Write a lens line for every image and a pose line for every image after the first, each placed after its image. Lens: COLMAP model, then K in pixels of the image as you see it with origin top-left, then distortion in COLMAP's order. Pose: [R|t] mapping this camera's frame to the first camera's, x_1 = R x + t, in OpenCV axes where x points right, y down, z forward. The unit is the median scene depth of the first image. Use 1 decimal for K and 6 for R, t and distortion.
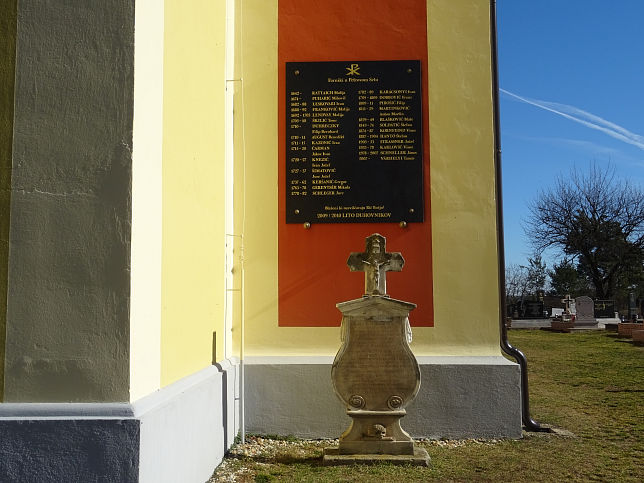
lens RADIAL K [[694.3, 0, 319.4], [0, 694.3, 240.2], [0, 0, 1]] dist [-0.012145, 0.000000]
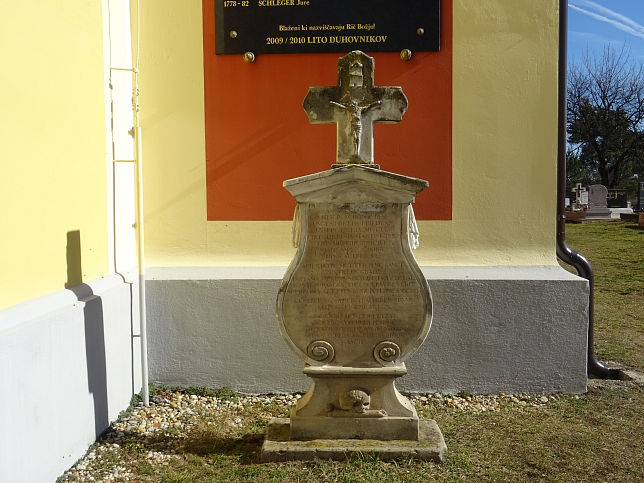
lens RADIAL K [[664.3, 0, 323.0], [0, 664.3, 242.8], [0, 0, 1]] dist [0.002818, 0.000000]
pose [[0.999995, -0.002663, -0.001515, 0.050783], [0.002873, 0.986735, 0.162311, 0.048963], [0.001062, -0.162315, 0.986738, 0.420177]]
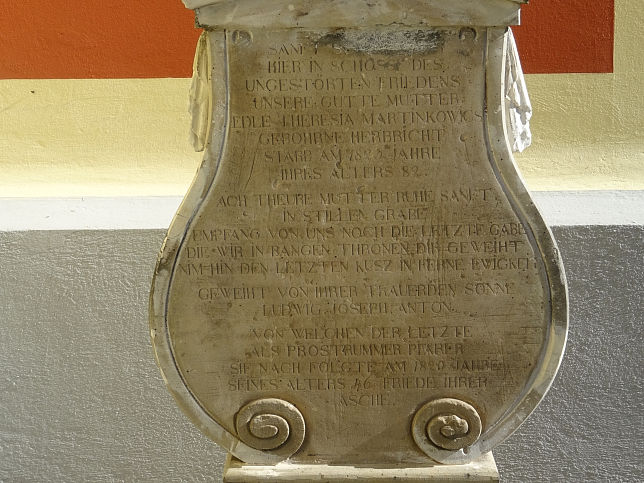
lens RADIAL K [[1459.9, 0, 320.8], [0, 1459.9, 242.1], [0, 0, 1]] dist [-0.000873, 0.000000]
pose [[0.999898, -0.012304, 0.007309, 0.059700], [0.010181, 0.970503, 0.240875, 0.060470], [-0.010057, -0.240776, 0.970529, 0.509335]]
